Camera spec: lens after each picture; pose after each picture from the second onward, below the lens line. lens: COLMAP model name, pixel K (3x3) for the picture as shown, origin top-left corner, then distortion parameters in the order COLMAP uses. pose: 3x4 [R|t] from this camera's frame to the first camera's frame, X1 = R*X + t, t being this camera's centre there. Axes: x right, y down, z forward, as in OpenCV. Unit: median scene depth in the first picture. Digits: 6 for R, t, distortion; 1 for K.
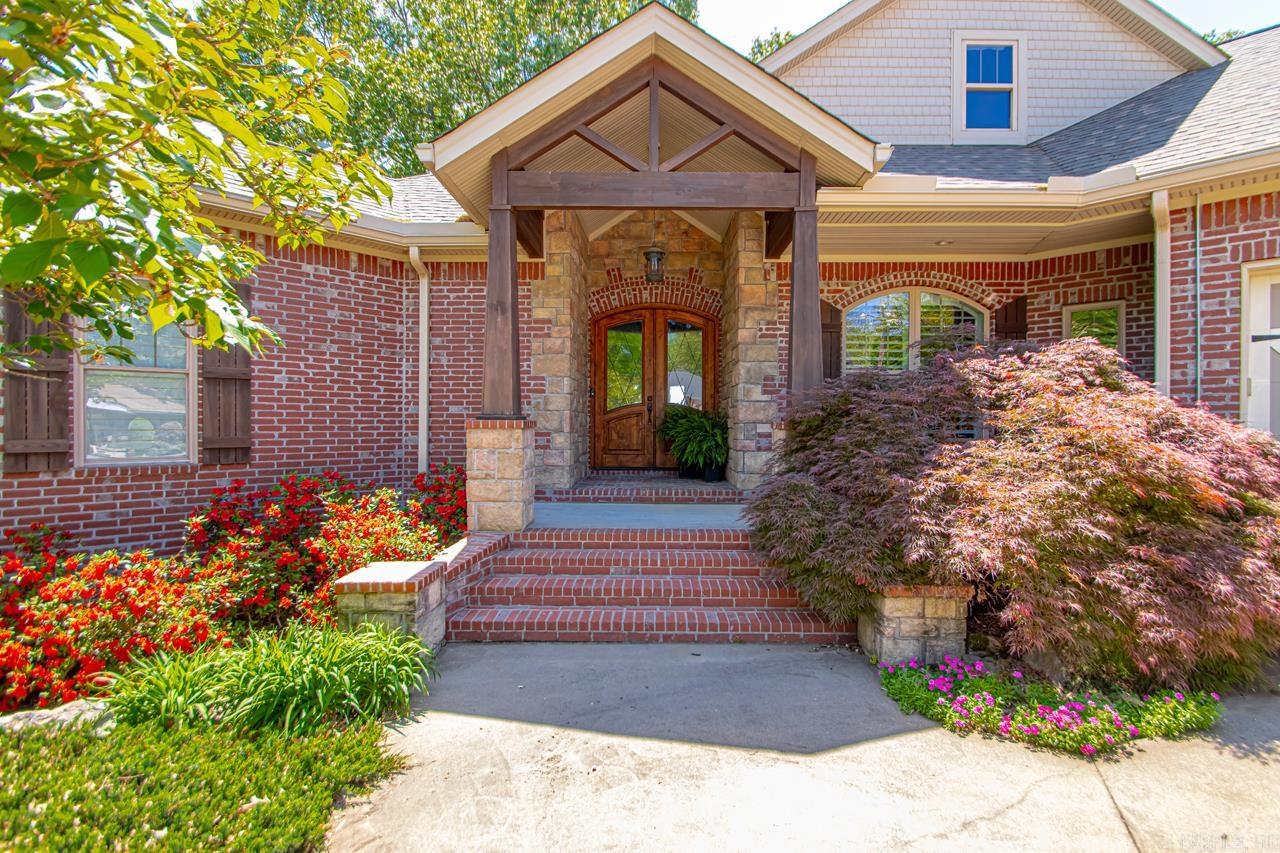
lens RADIAL K [[598.3, 0, 640.0], [0, 598.3, 426.5], [0, 0, 1]] dist [0.000333, -0.000554]
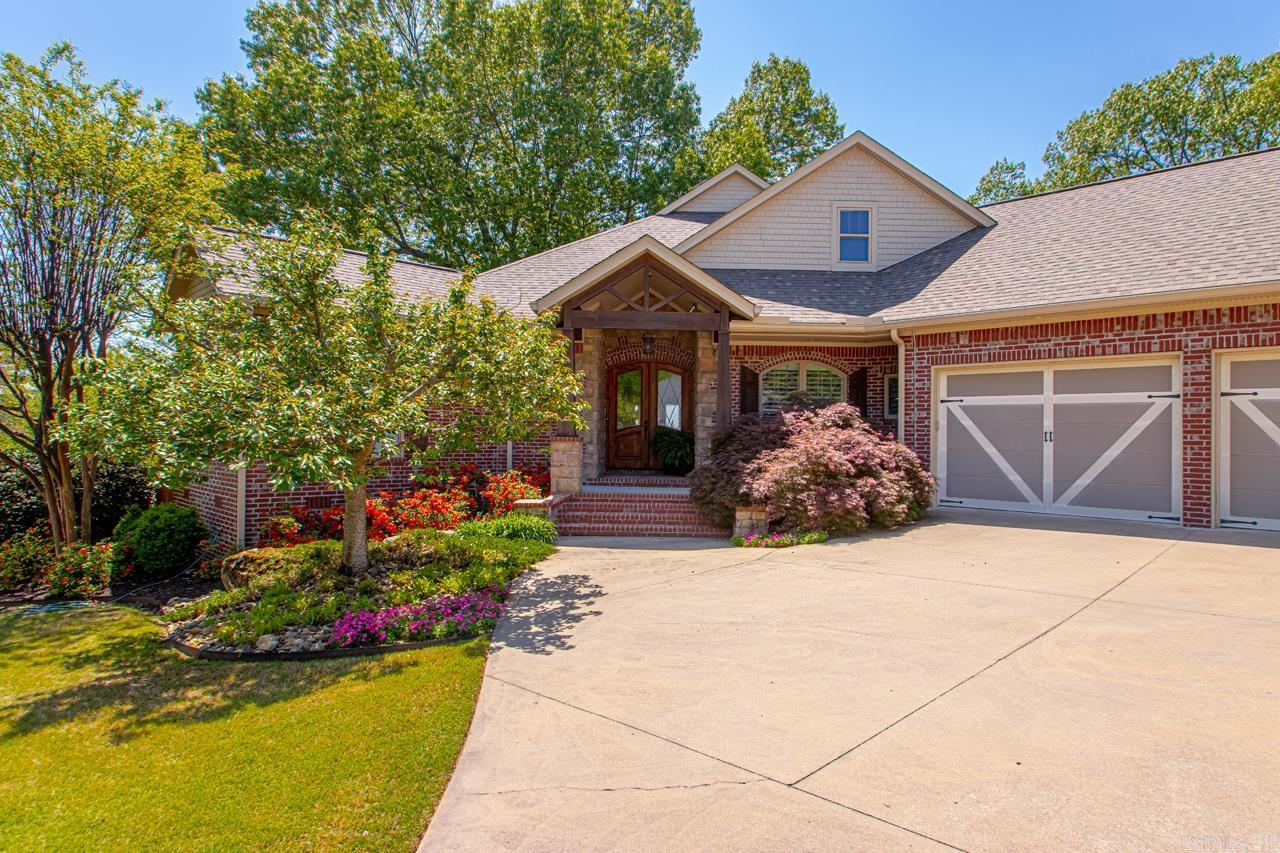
lens RADIAL K [[787.3, 0, 631.0], [0, 787.3, 430.4], [0, 0, 1]] dist [-0.040308, -0.000479]
pose [[0.999891, 0.011128, -0.009659, -0.000721], [-0.011233, 0.999878, -0.010860, -0.006820], [0.009536, 0.010967, 0.999894, -1.604881]]
